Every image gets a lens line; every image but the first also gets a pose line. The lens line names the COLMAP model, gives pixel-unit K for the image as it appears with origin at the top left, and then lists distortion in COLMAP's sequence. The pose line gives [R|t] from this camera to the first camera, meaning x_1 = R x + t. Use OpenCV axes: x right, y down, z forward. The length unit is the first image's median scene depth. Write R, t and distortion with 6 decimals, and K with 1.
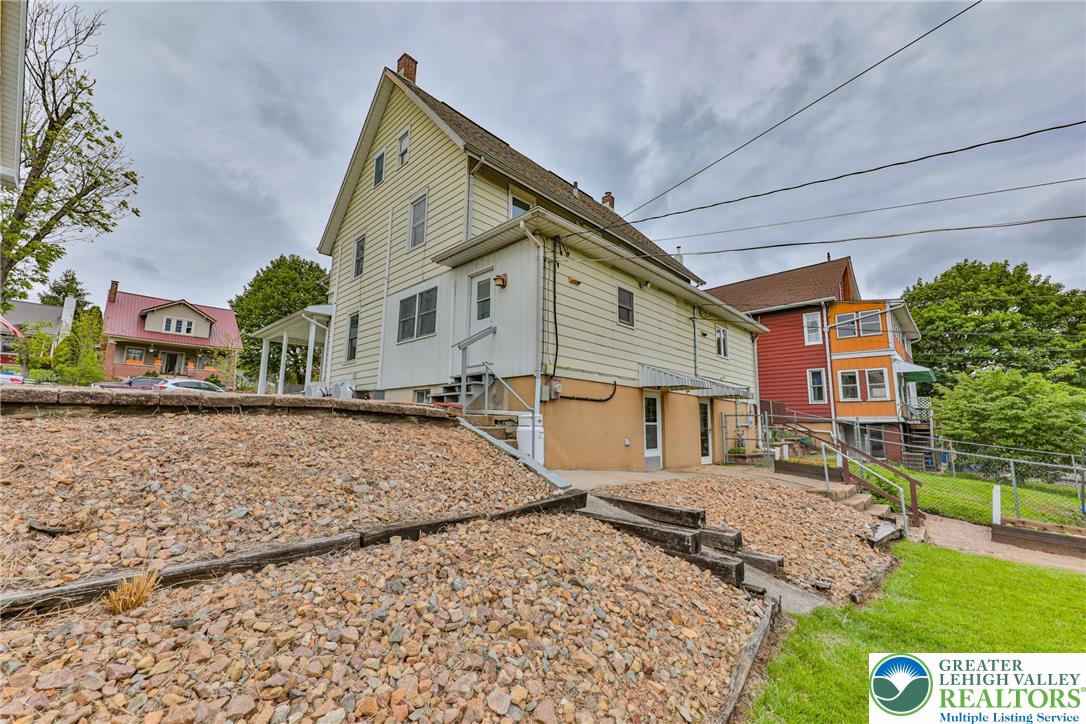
lens RADIAL K [[445.5, 0, 552.7], [0, 445.5, 361.4], [0, 0, 1]] dist [0.008794, 0.000537]
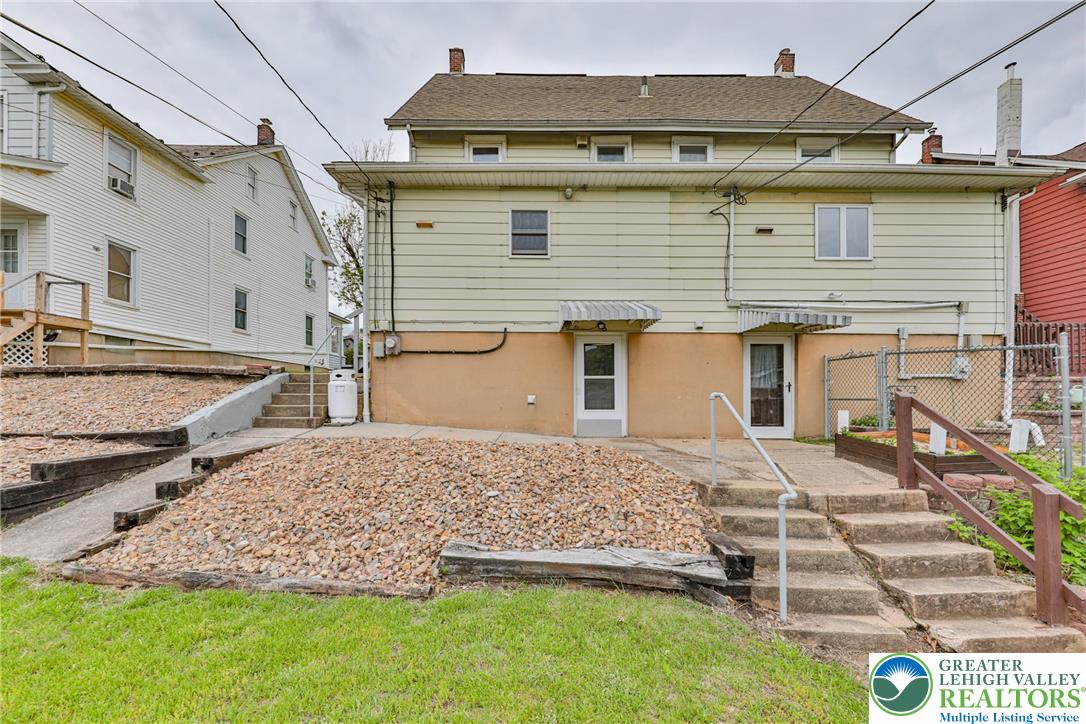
lens RADIAL K [[425.1, 0, 533.4], [0, 425.1, 400.0], [0, 0, 1]] dist [0.003488, 0.000032]
pose [[0.679599, -0.016095, -0.733407, 0.419585], [0.112785, 0.990165, 0.082780, 0.065192], [0.724862, -0.138975, 0.674730, 0.262711]]
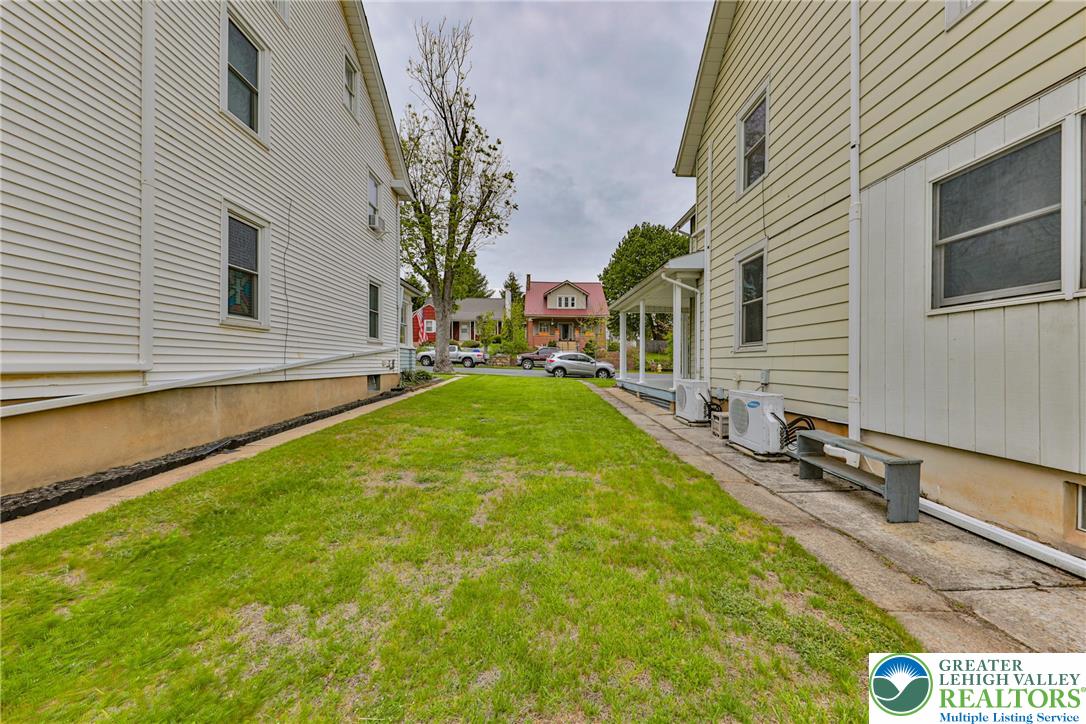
lens RADIAL K [[397.0, 0, 545.2], [0, 397.0, 362.3], [0, 0, 1]] dist [0.006213, -0.000539]
pose [[0.705734, -0.013229, -0.708353, -0.224525], [0.108186, 0.990112, 0.089295, -0.040532], [0.700168, -0.139653, 0.700187, 0.377350]]
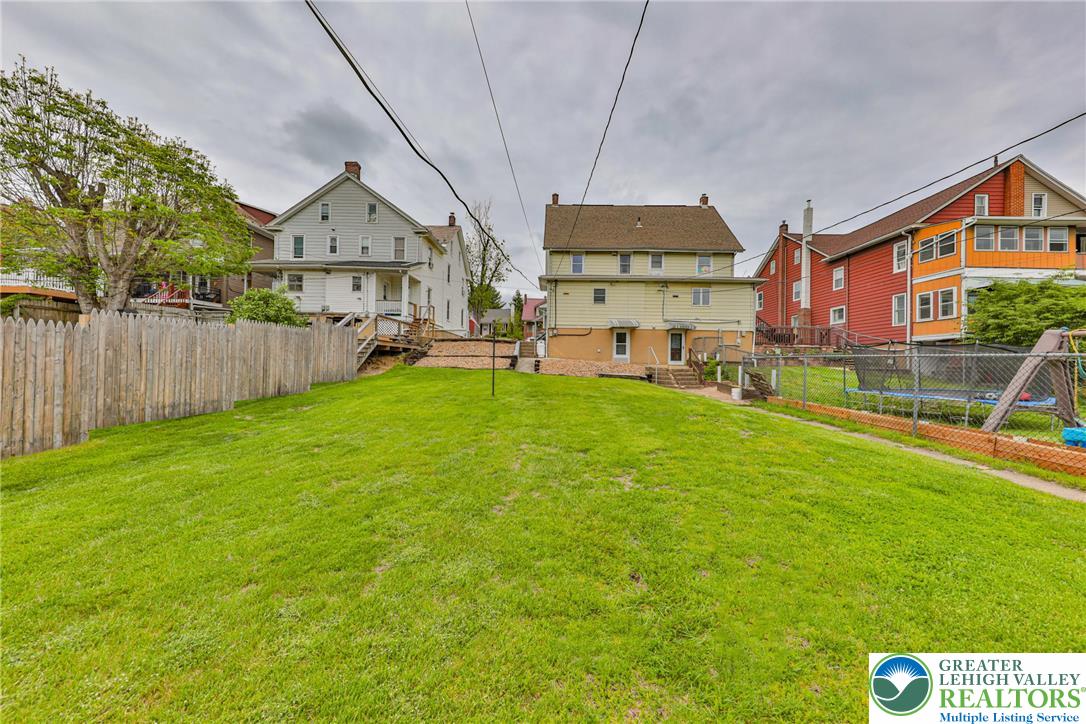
lens RADIAL K [[368.8, 0, 539.4], [0, 368.8, 367.5], [0, 0, 1]] dist [0.001612, 0.000510]
pose [[0.669087, 0.001023, -0.743183, 0.843275], [0.102235, 0.990365, 0.093406, 0.024604], [0.736118, -0.138476, 0.662536, -0.369424]]
